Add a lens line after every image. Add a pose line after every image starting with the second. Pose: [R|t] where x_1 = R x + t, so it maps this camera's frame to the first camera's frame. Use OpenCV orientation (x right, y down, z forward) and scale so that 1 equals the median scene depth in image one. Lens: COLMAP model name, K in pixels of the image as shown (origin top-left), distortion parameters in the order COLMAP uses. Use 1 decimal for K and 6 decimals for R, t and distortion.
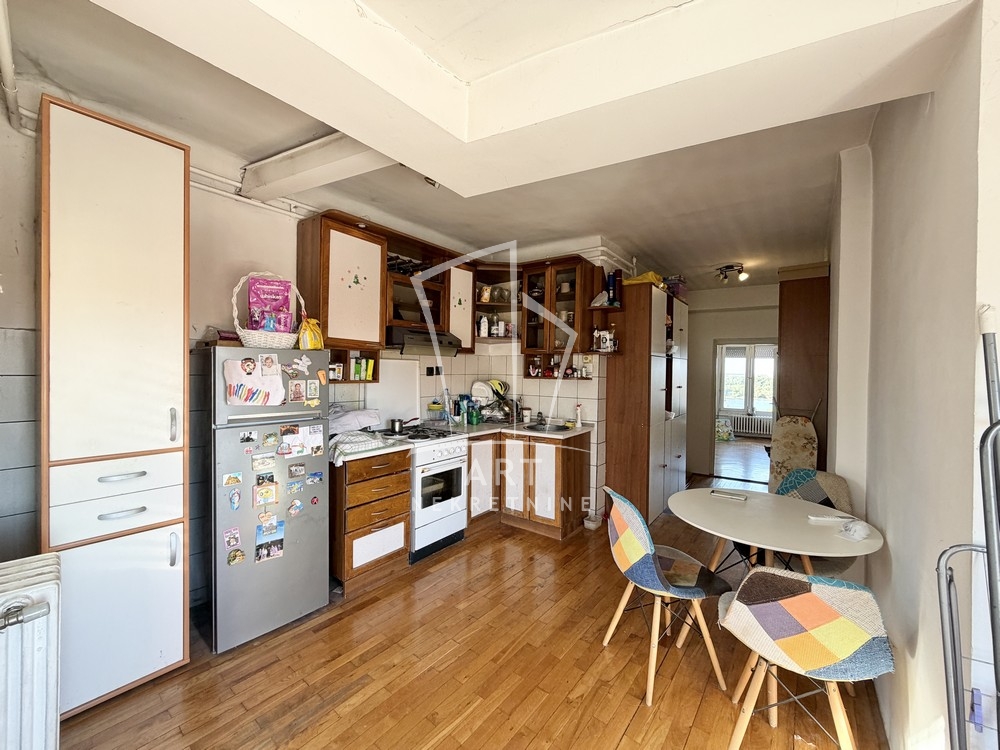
lens RADIAL K [[398.3, 0, 494.4], [0, 398.3, 374.4], [0, 0, 1]] dist [0.000756, 0.000244]
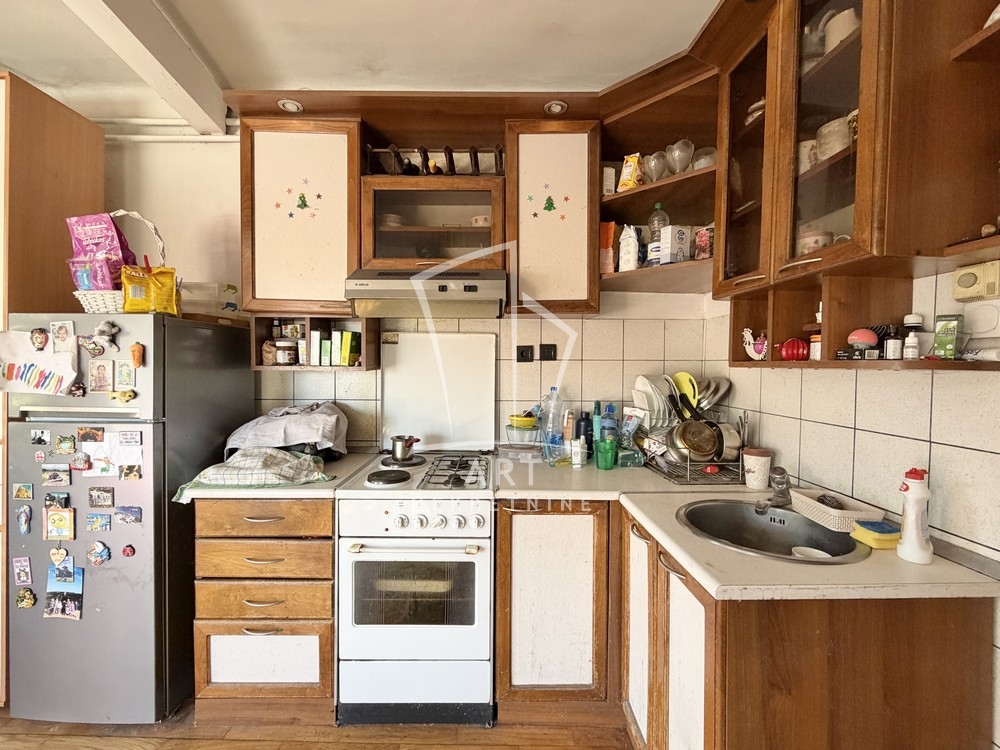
lens RADIAL K [[410.9, 0, 498.3], [0, 410.9, 370.3], [0, 0, 1]] dist [0.000321, 0.000013]
pose [[0.614415, 0.002880, -0.788978, 0.340283], [-0.007335, 0.999971, -0.002062, 0.022036], [0.788949, 0.007054, 0.614418, 0.849679]]
